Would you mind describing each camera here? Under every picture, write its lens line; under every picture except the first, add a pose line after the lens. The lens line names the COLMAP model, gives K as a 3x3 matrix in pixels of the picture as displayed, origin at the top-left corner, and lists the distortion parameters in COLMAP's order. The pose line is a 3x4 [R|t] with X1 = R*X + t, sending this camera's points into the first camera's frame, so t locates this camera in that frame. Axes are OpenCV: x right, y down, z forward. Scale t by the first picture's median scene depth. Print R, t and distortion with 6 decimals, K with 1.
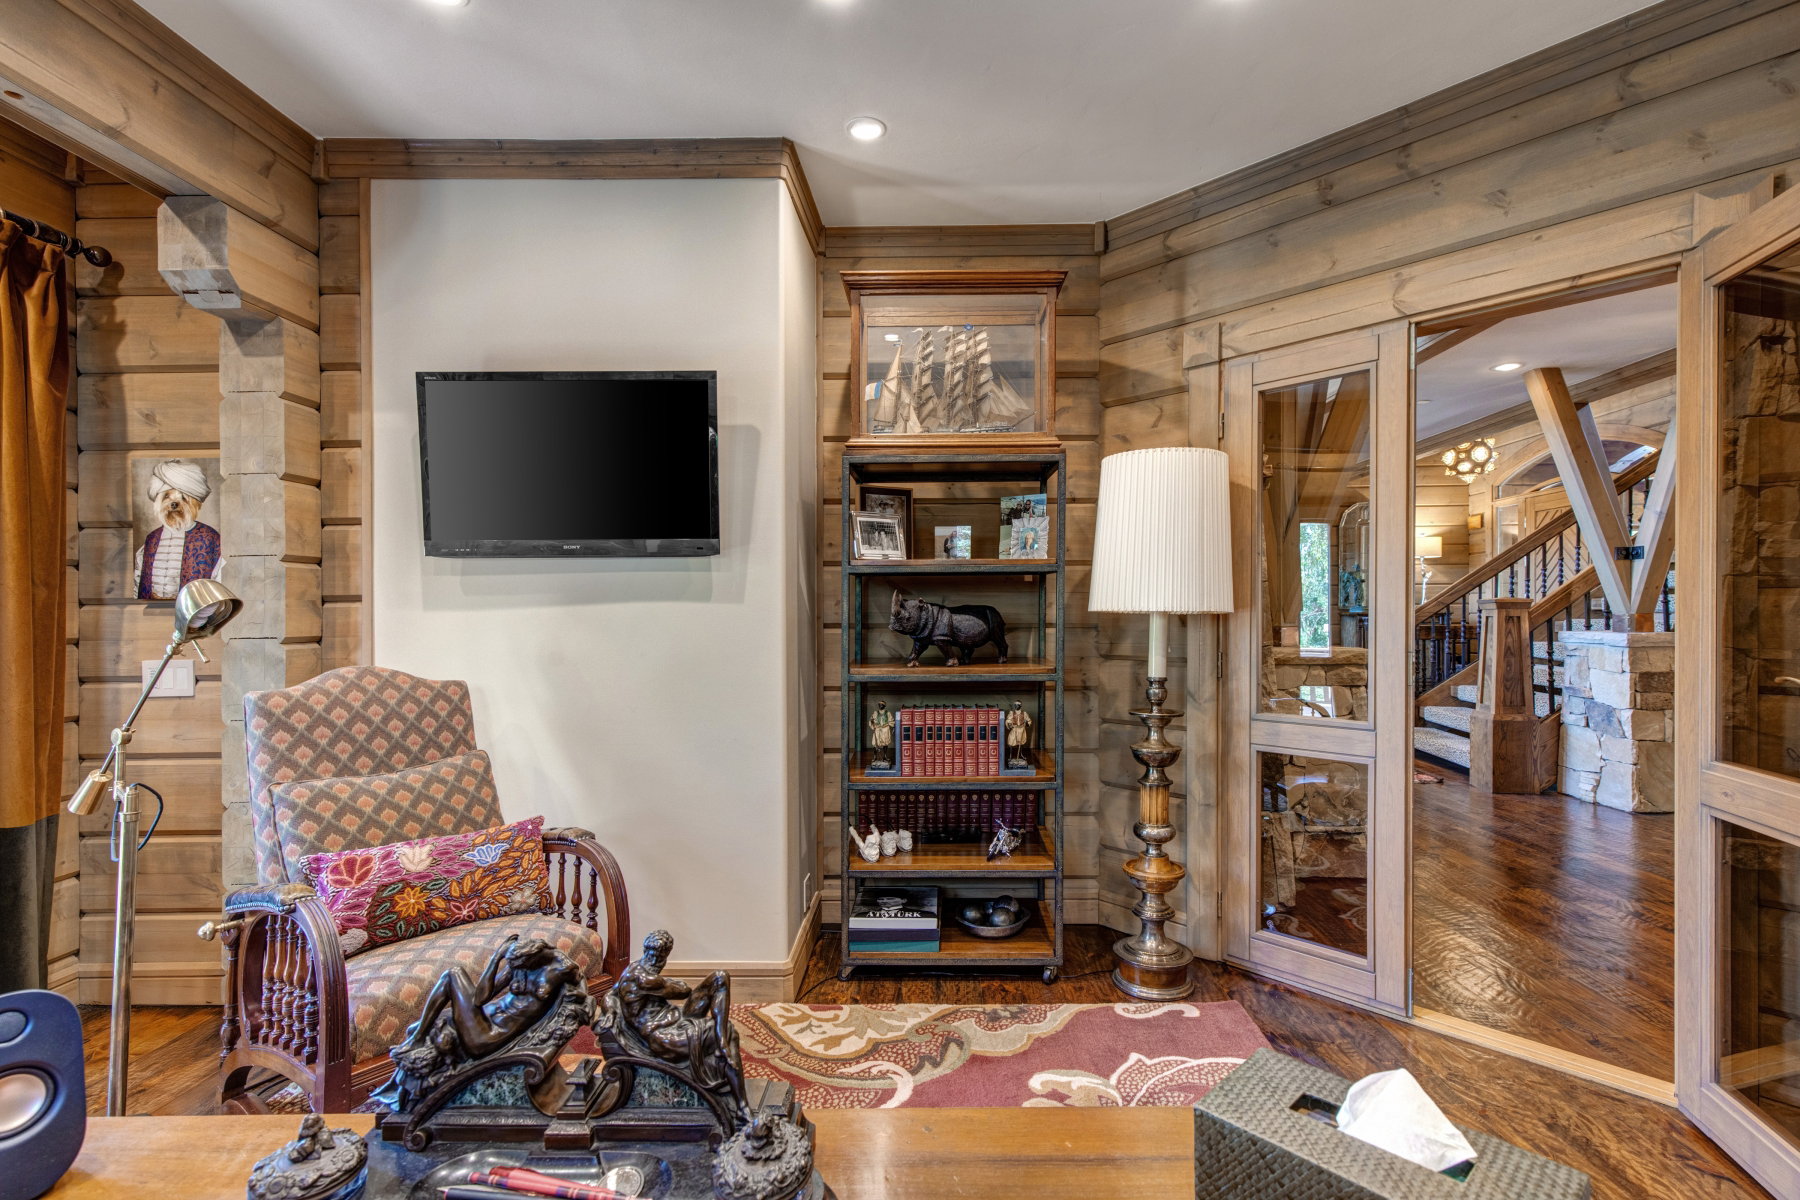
lens RADIAL K [[851.2, 0, 917.9], [0, 851.2, 618.4], [0, 0, 1]] dist [0.004712, -0.000313]
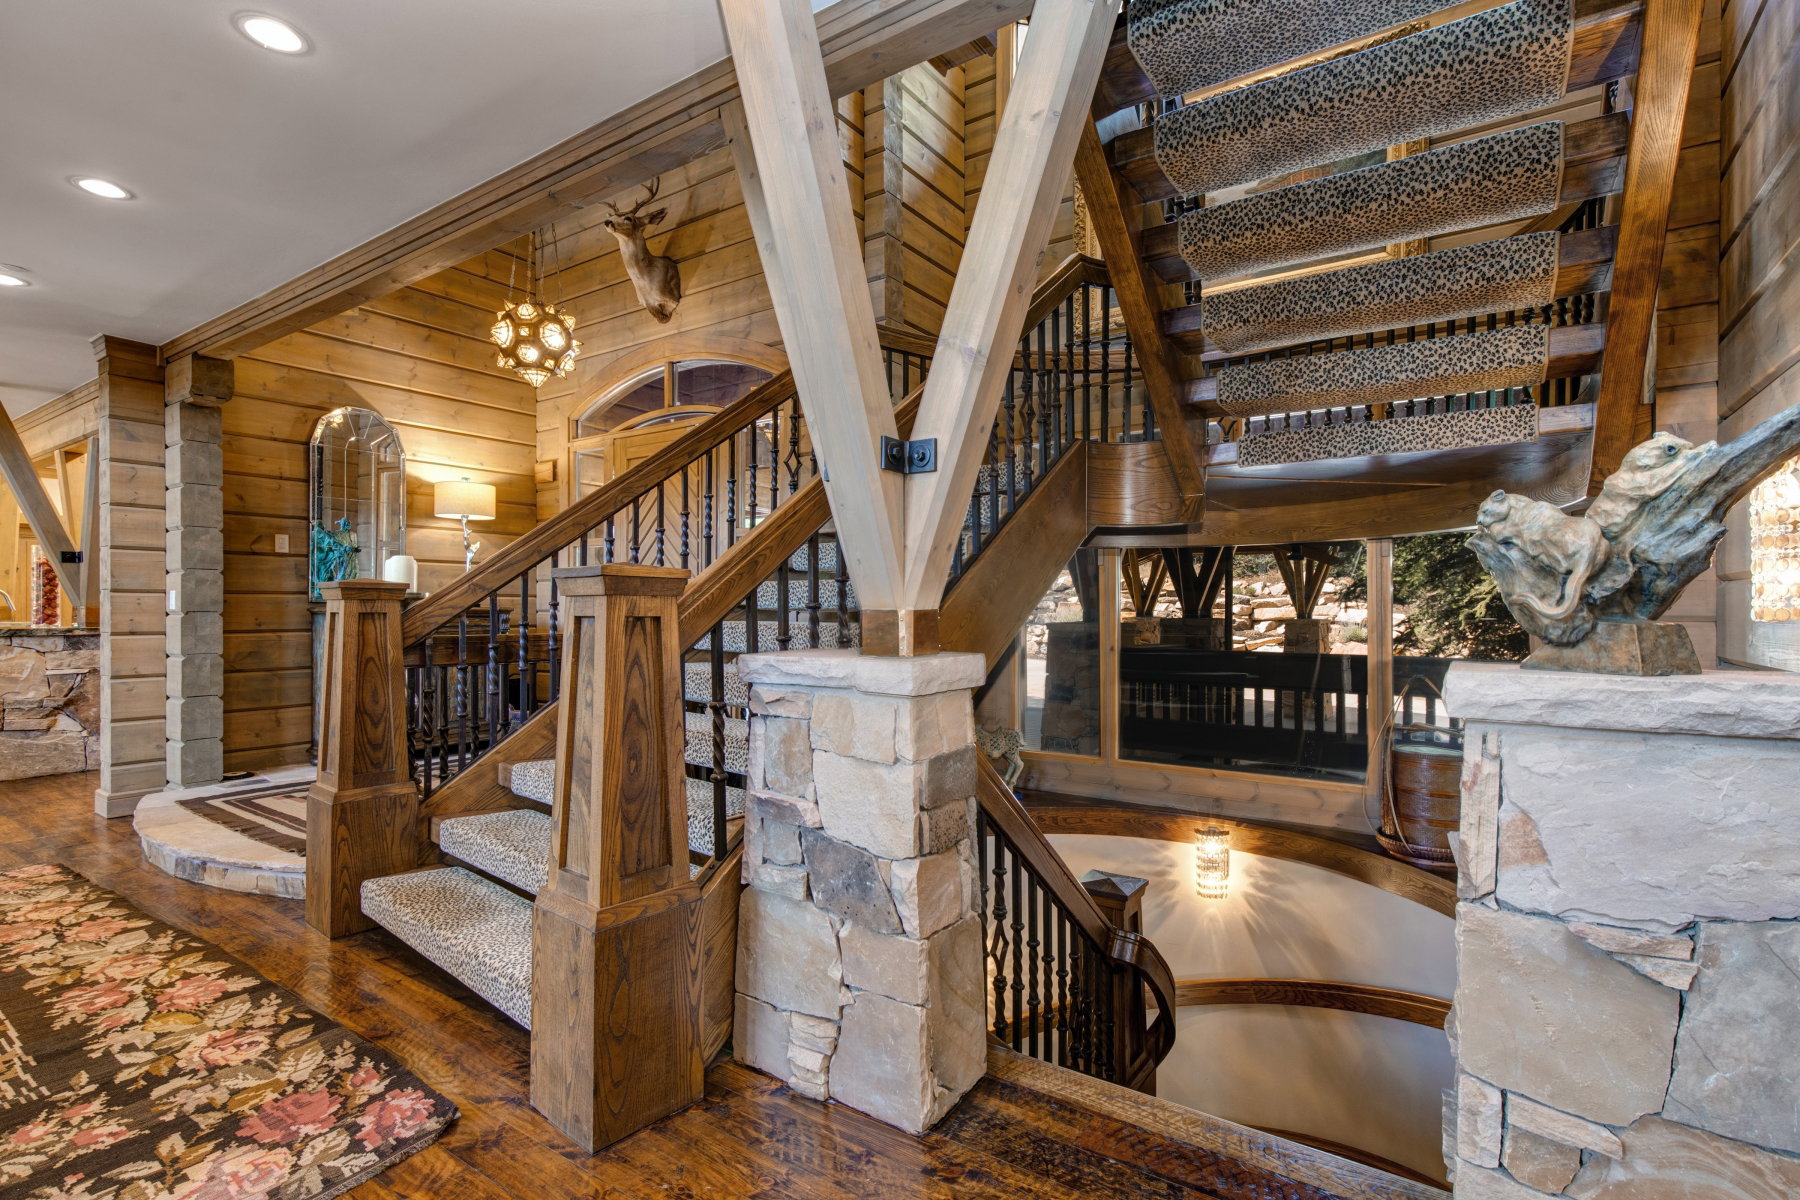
lens RADIAL K [[851.2, 0, 918.2], [0, 851.2, 613.1], [0, 0, 1]] dist [0.004712, -0.000313]
pose [[0.546905, 0.003901, 0.837185, 0.413260], [0.001109, 0.999985, -0.005384, -0.001437], [-0.837194, 0.003873, 0.546893, 0.633700]]
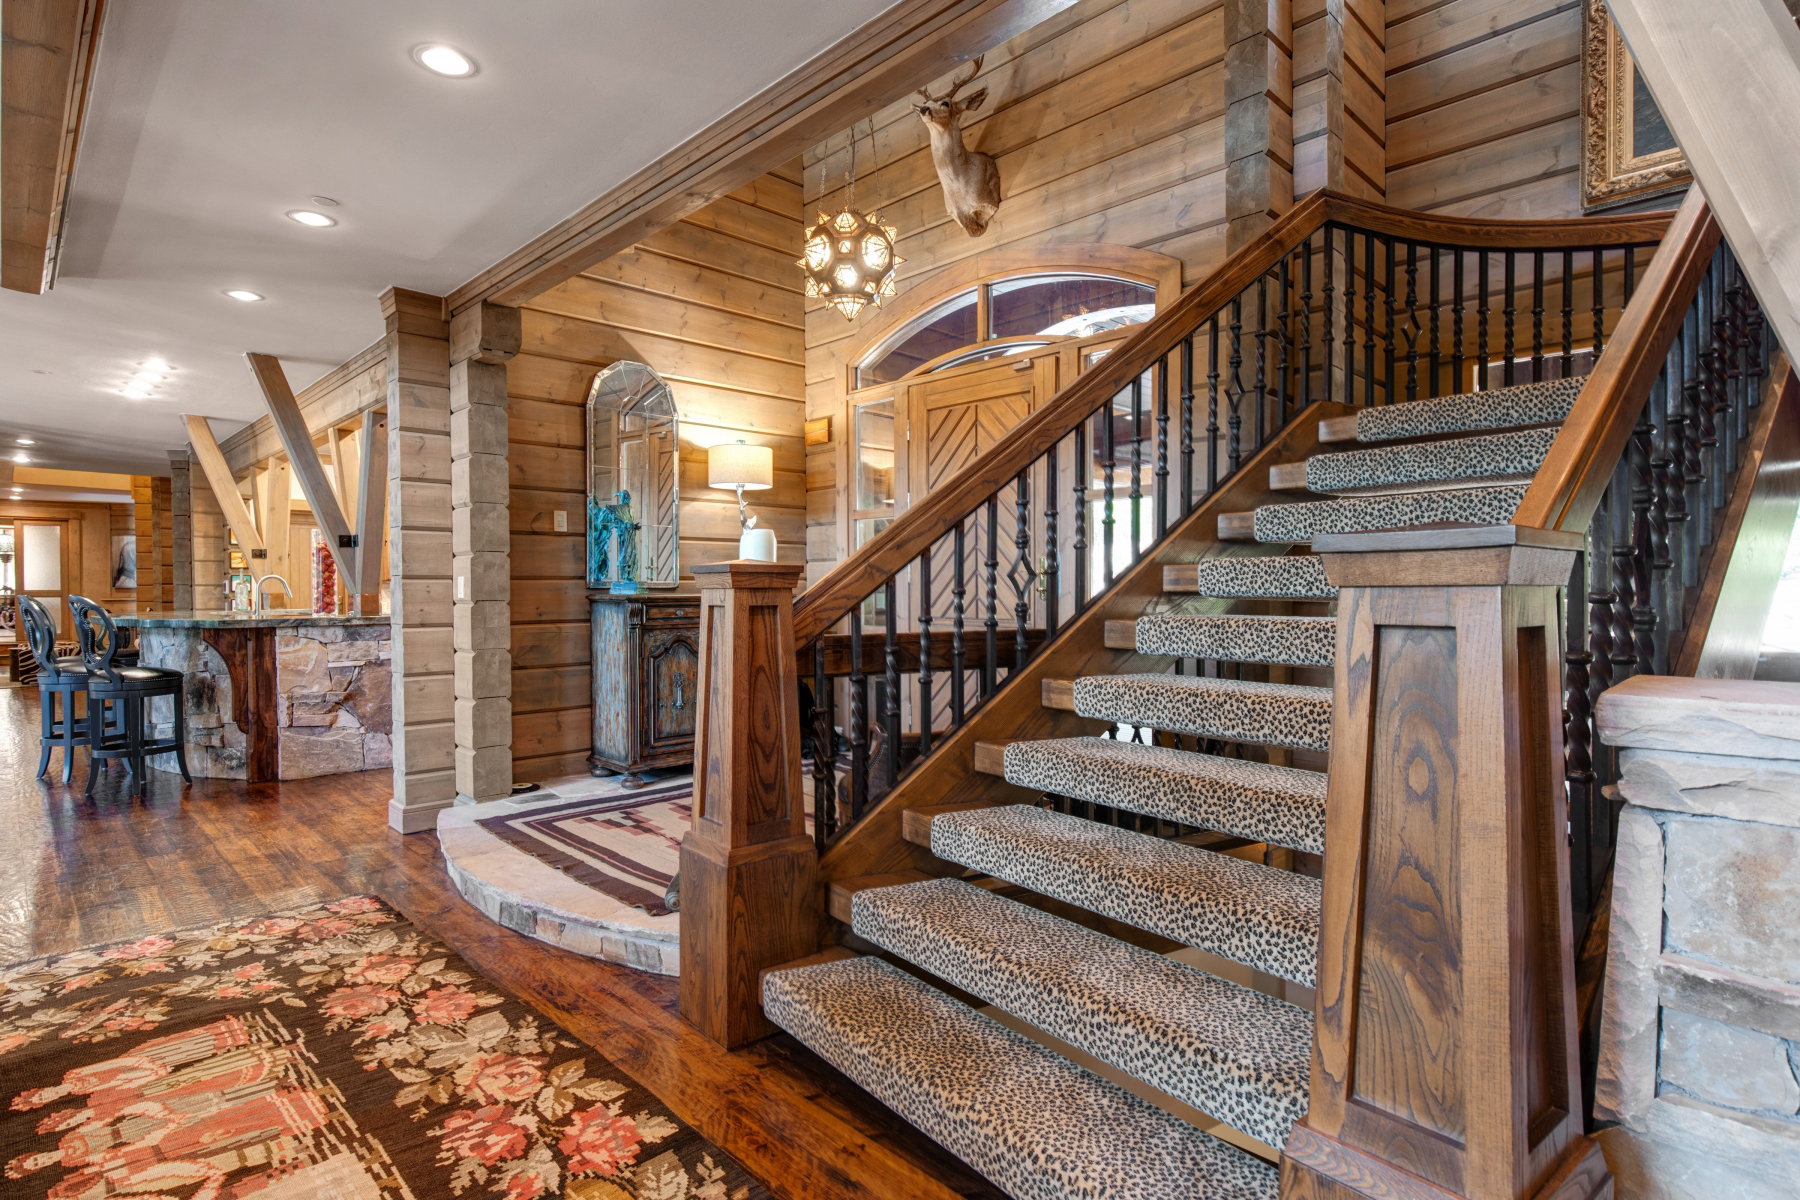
lens RADIAL K [[925.0, 0, 893.5], [0, 925.0, 607.2], [0, 0, 1]] dist [0.000084, 0.000194]
pose [[0.706574, -0.008467, 0.707589, 0.414424], [0.003407, 0.999958, 0.008564, -0.007166], [-0.707631, -0.003640, 0.706572, 0.852087]]
